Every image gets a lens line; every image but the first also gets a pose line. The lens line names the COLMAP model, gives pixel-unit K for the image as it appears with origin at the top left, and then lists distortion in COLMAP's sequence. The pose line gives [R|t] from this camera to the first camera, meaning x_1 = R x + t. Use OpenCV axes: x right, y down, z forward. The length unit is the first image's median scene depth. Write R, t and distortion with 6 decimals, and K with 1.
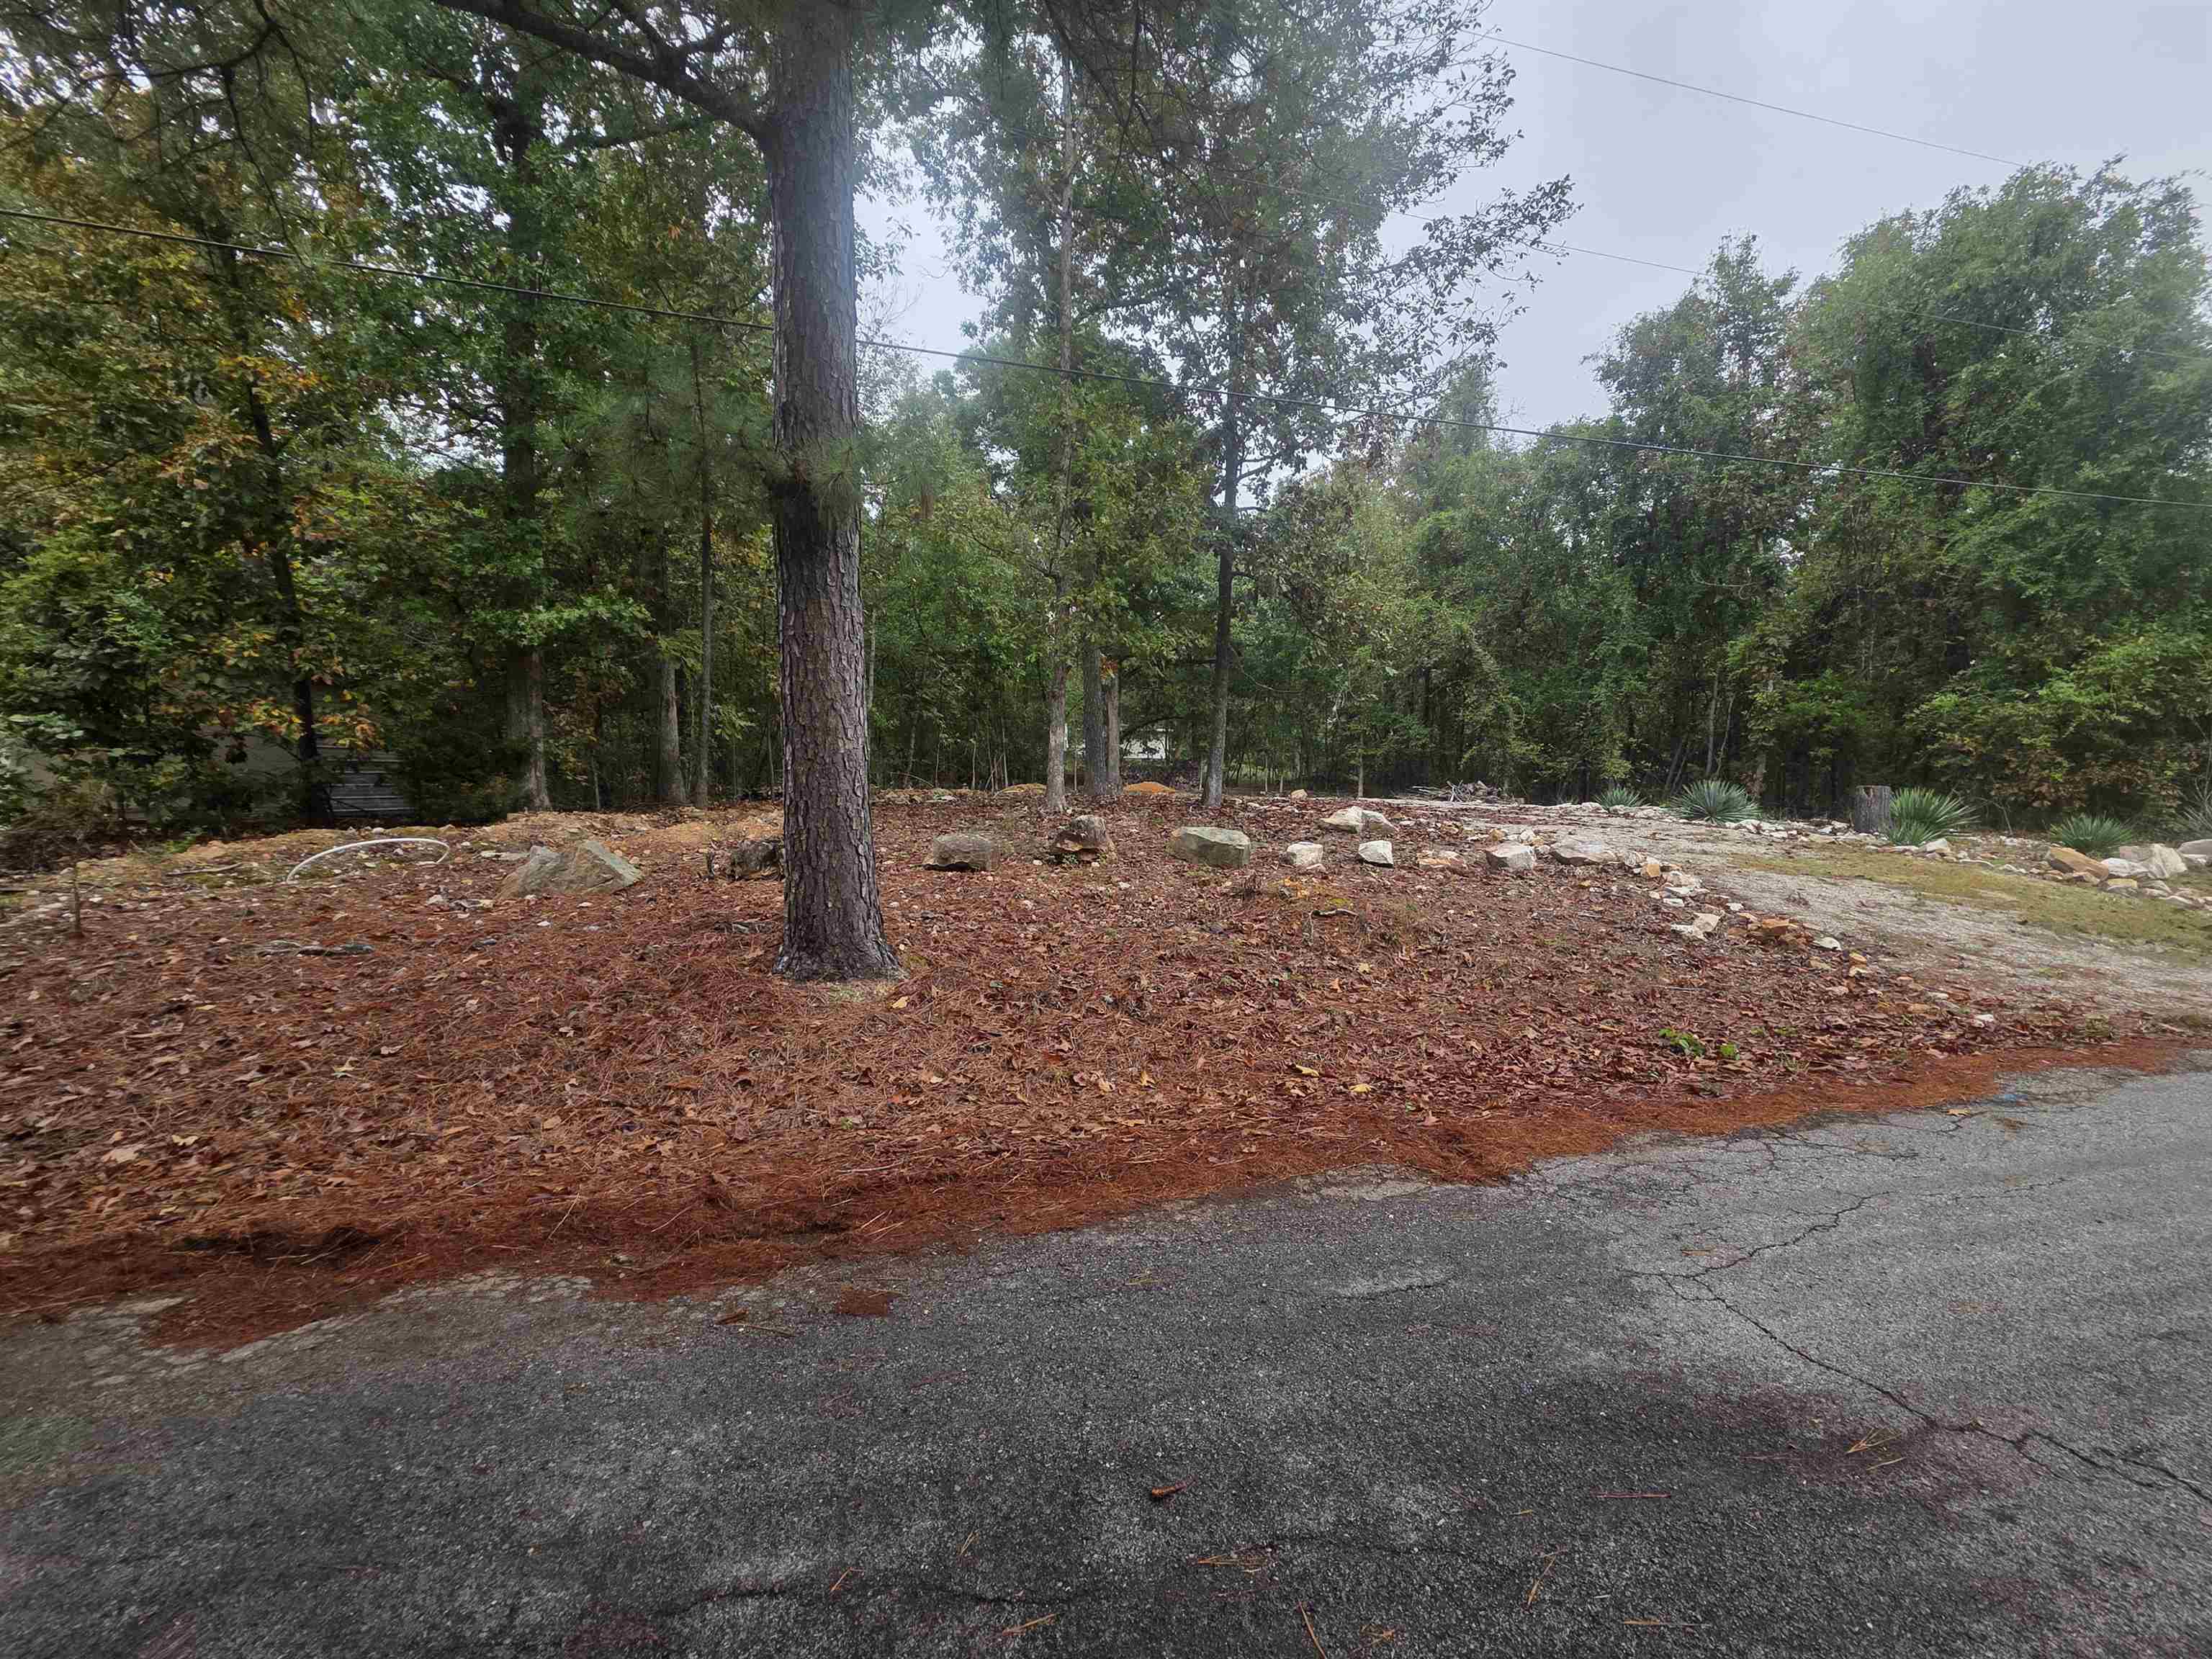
lens RADIAL K [[888.9, 0, 1094.6], [0, 888.9, 834.6], [0, 0, 1]] dist [0.002303, 0.000585]
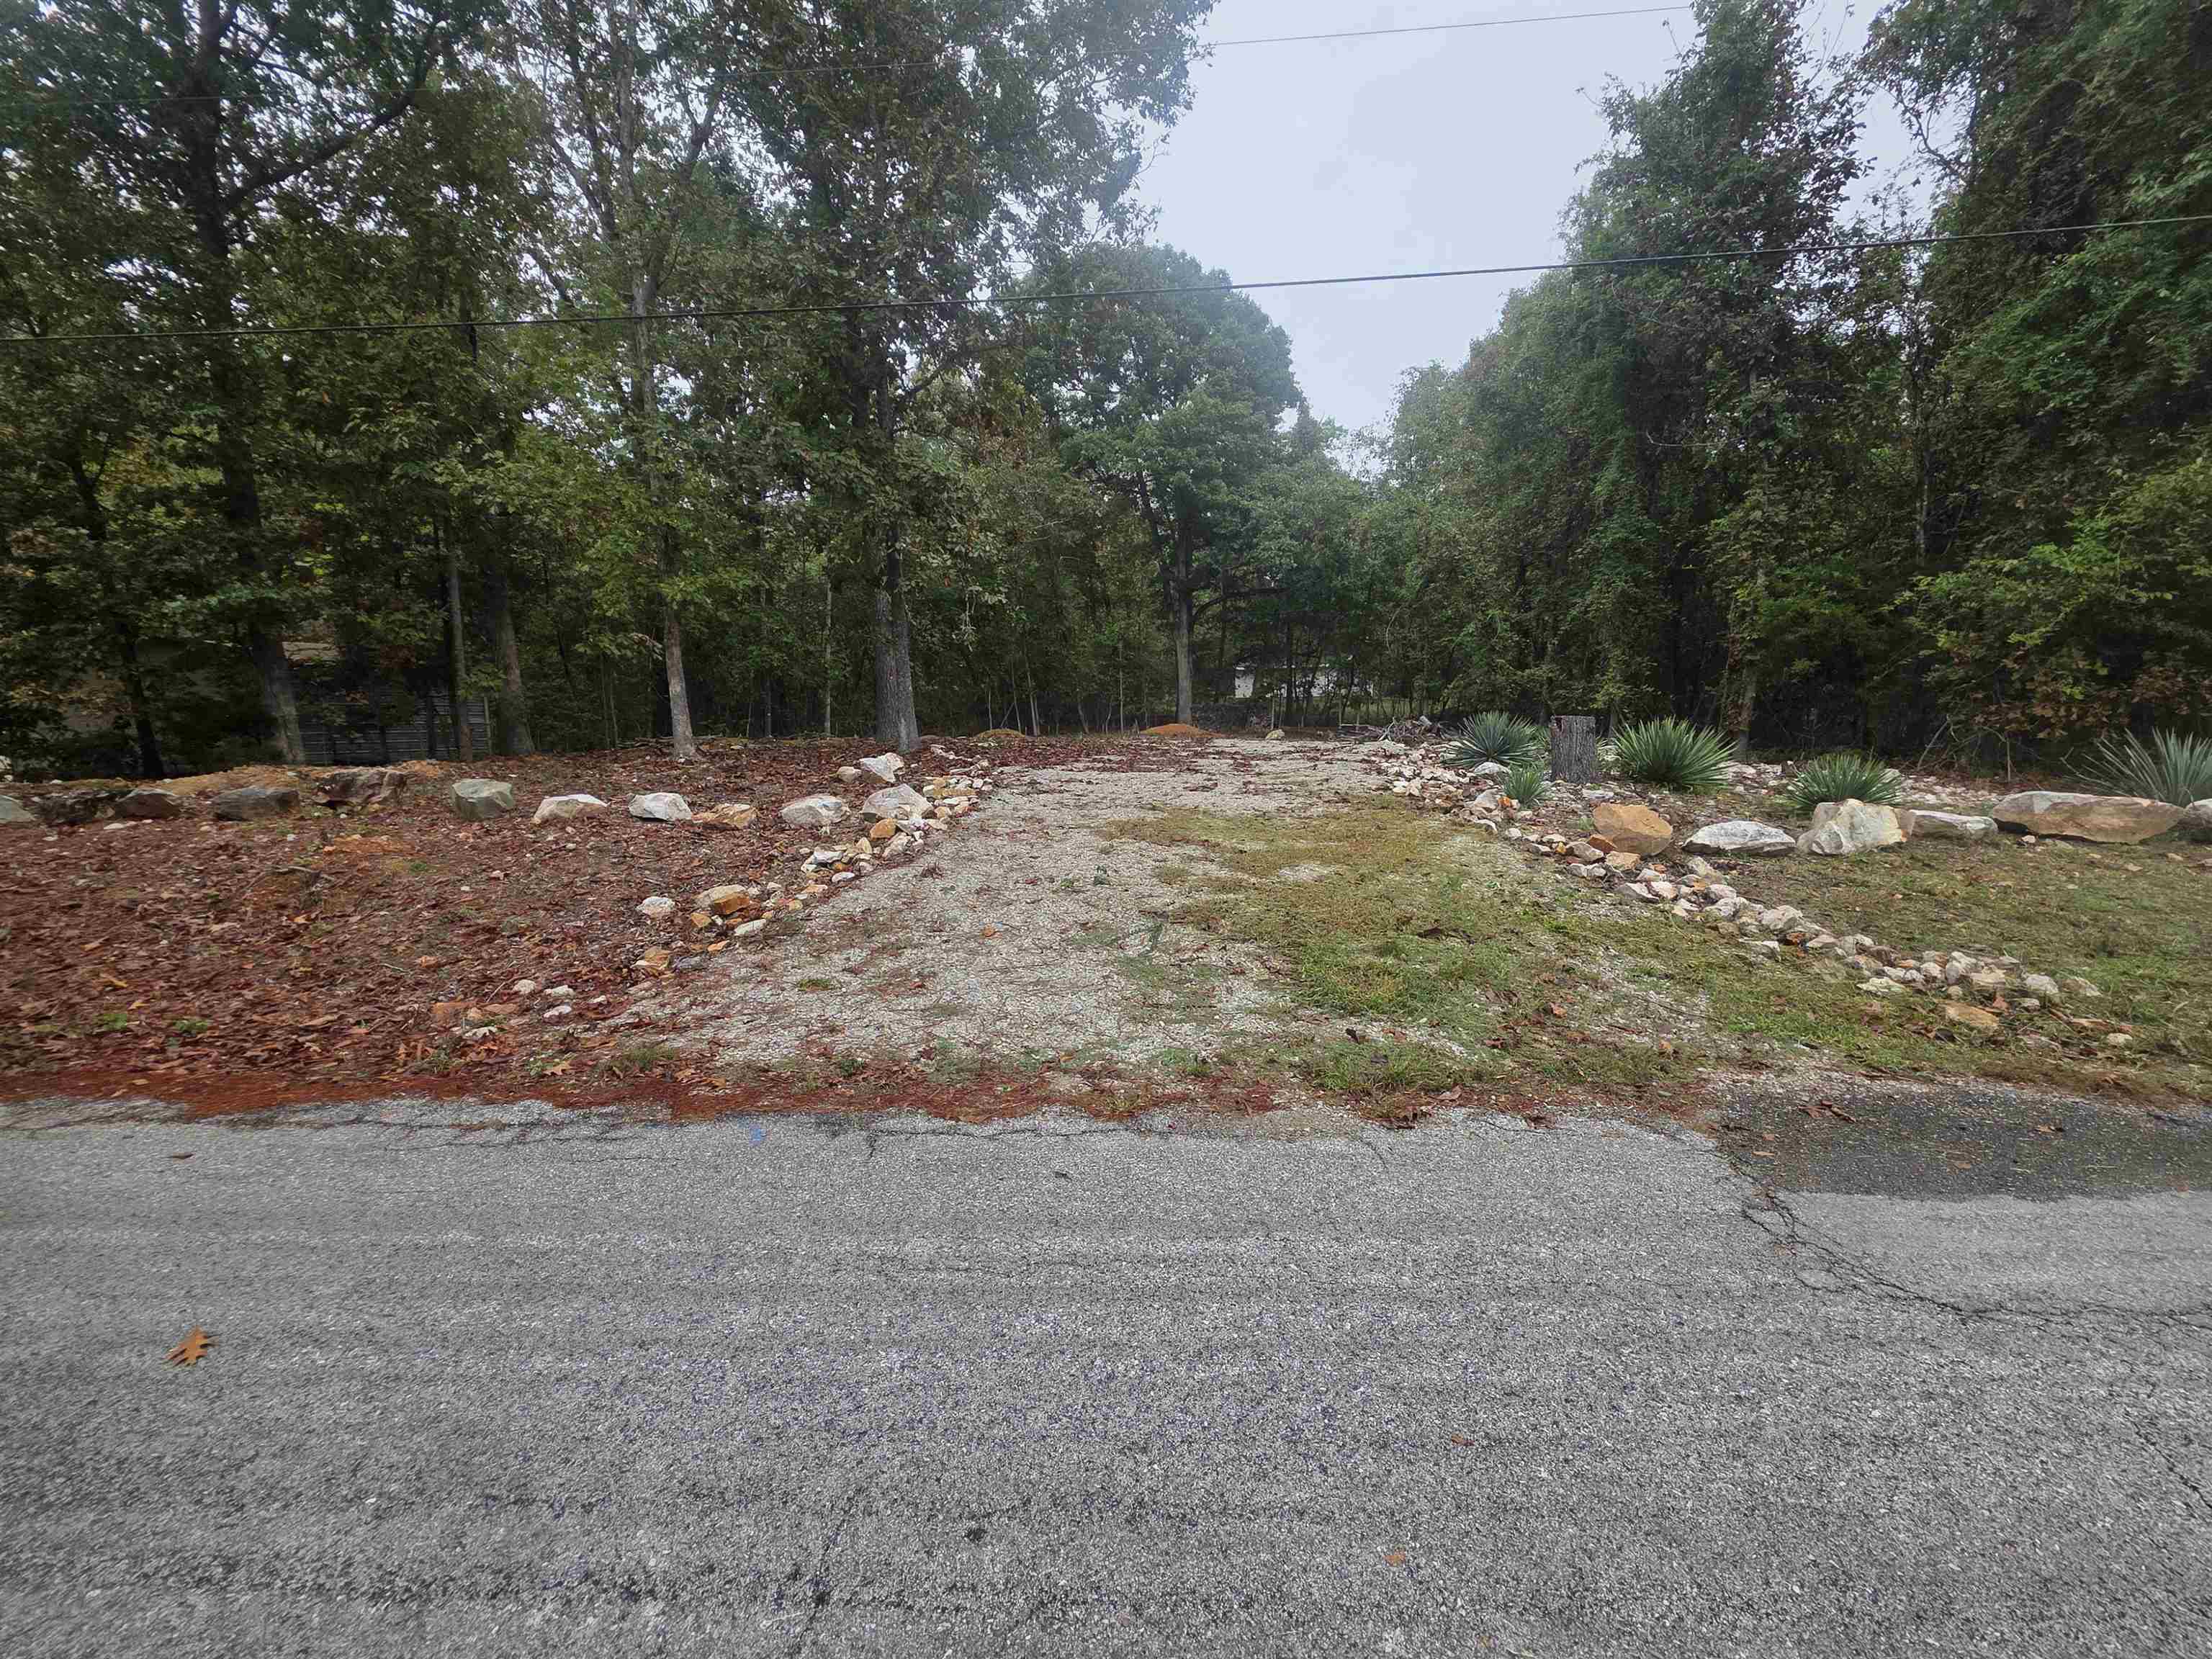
lens RADIAL K [[888.9, 0, 1119.6], [0, 888.9, 826.7], [0, 0, 1]] dist [0.002303, 0.000585]
pose [[0.957303, 0.011944, -0.288840, 0.563951], [0.003808, 0.998538, 0.053914, -0.004198], [0.289062, -0.052712, 0.955858, 0.162231]]
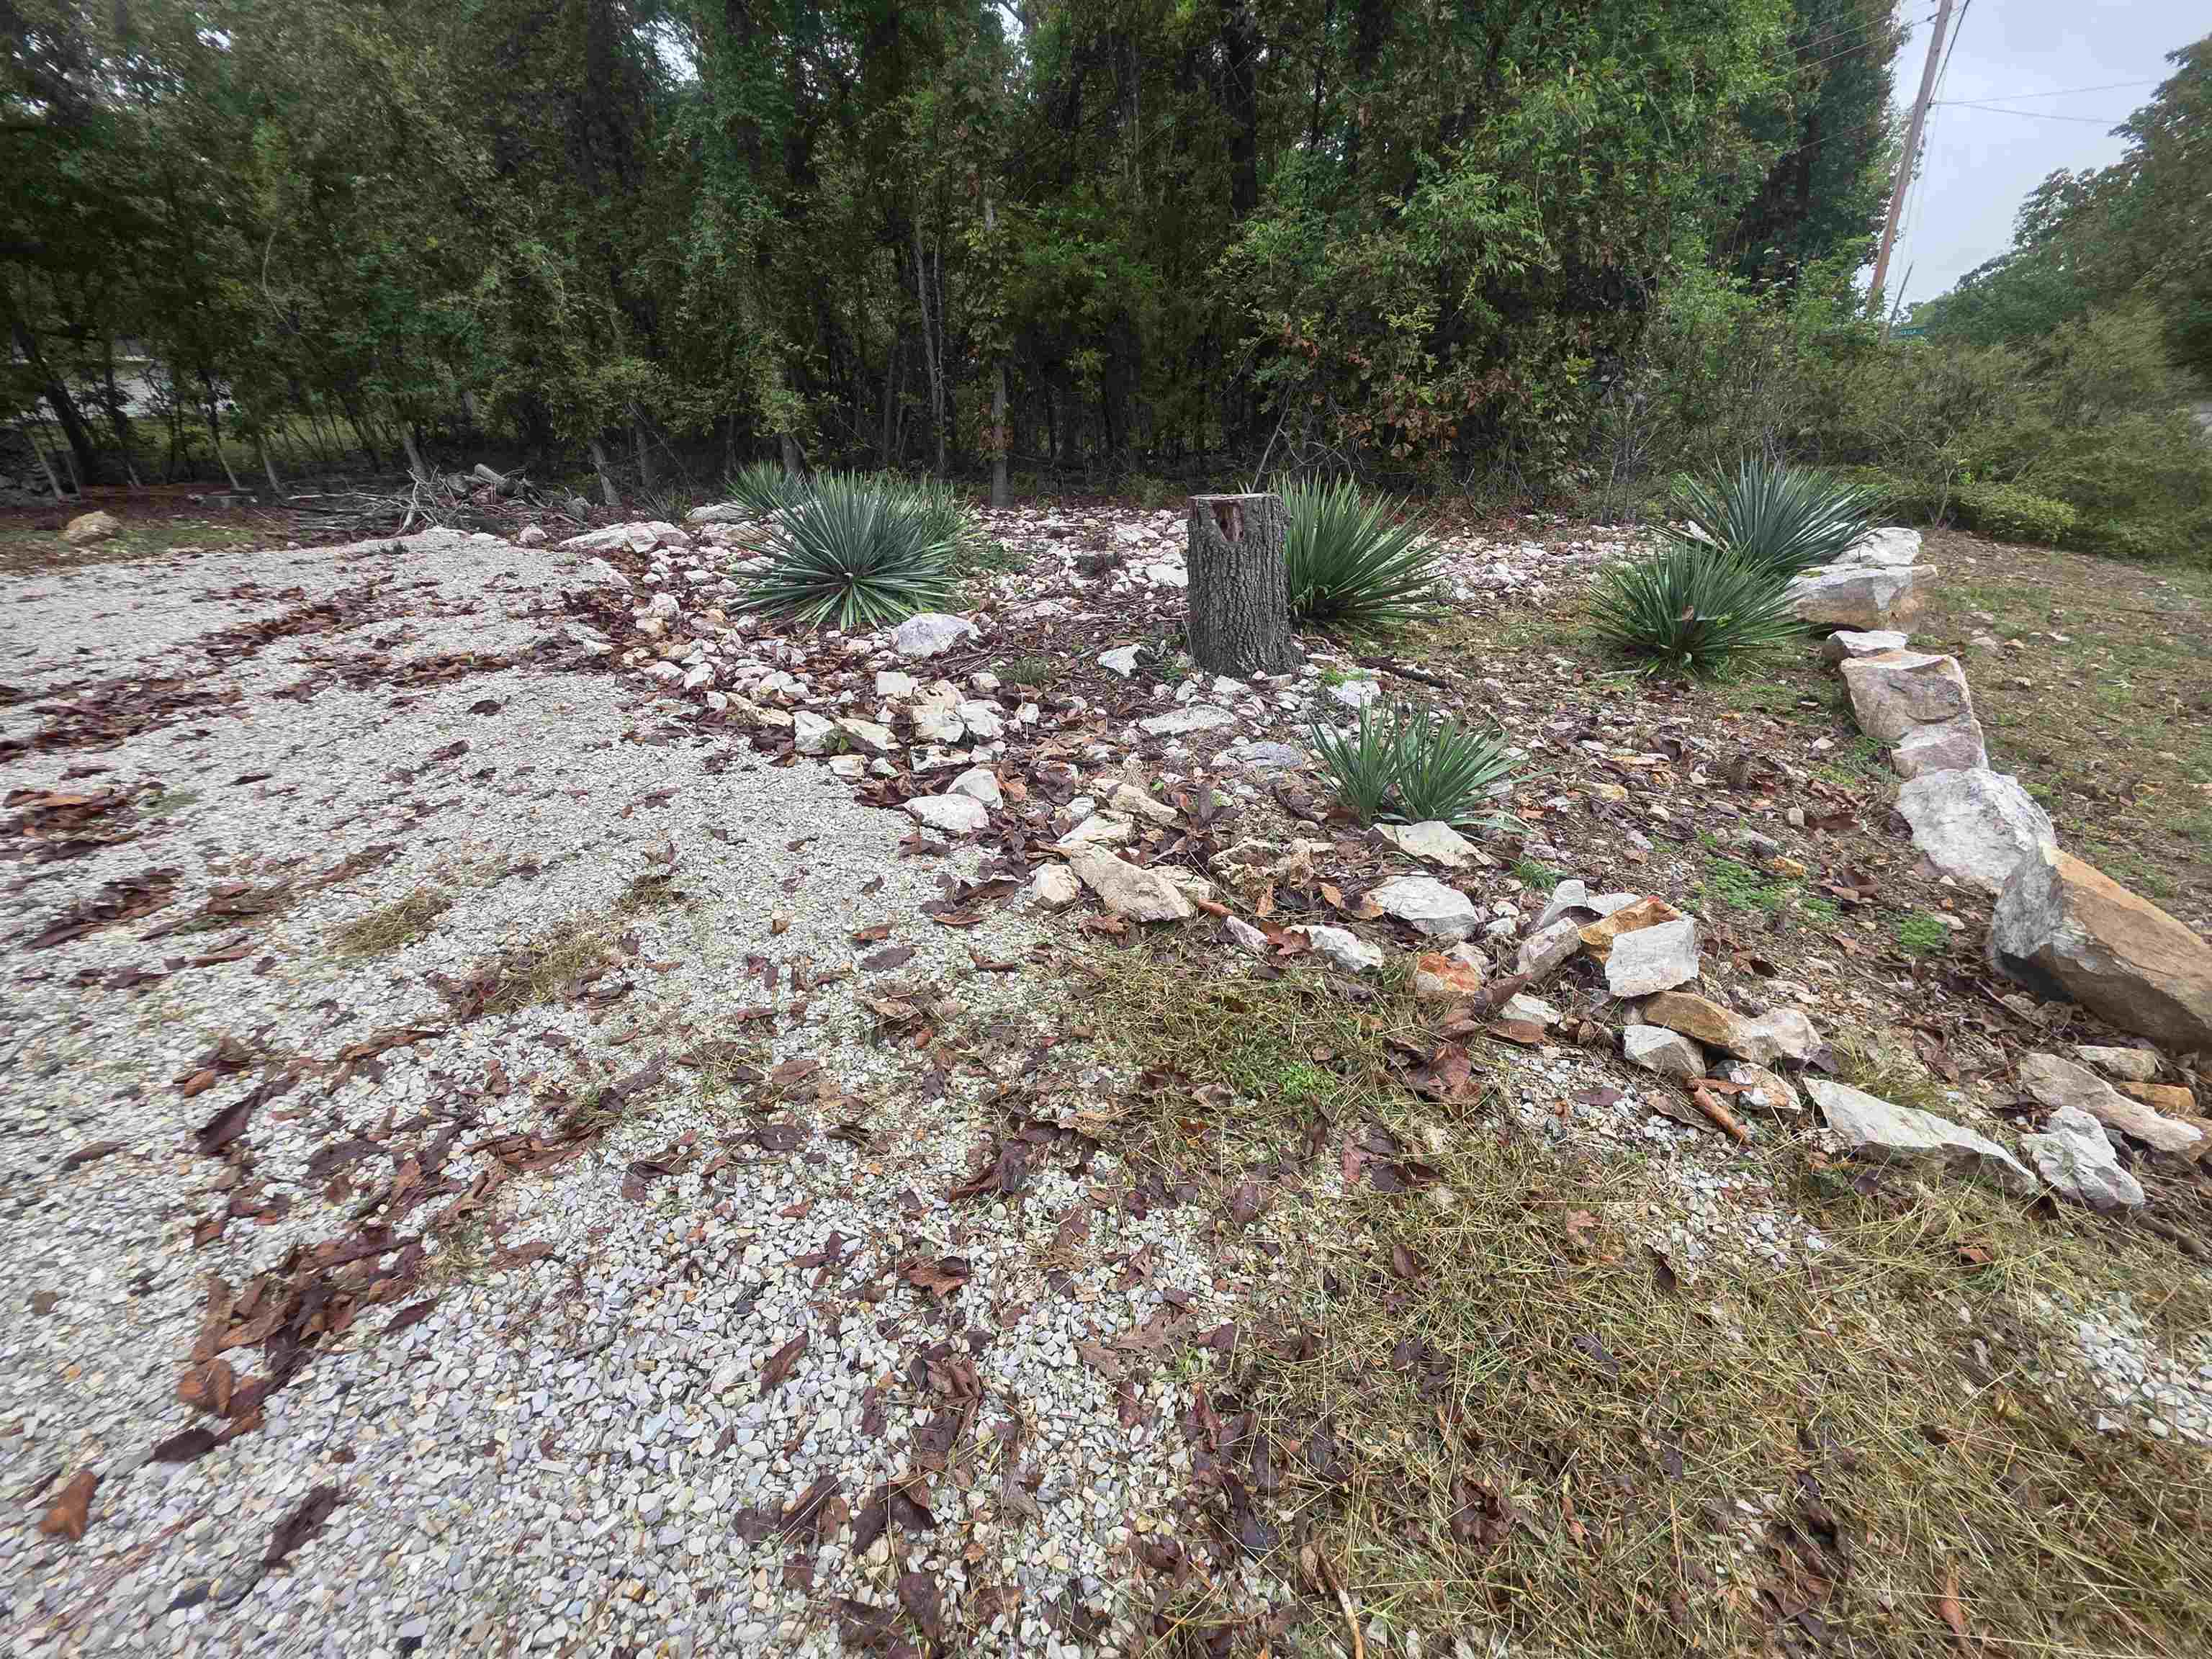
lens RADIAL K [[888.9, 0, 1112.4], [0, 888.9, 828.3], [0, 0, 1]] dist [0.002303, 0.000585]
pose [[0.751974, -0.336486, 0.566844, 0.503832], [0.103922, 0.909667, 0.402128, -0.058768], [-0.650949, -0.243482, 0.719014, 0.627383]]
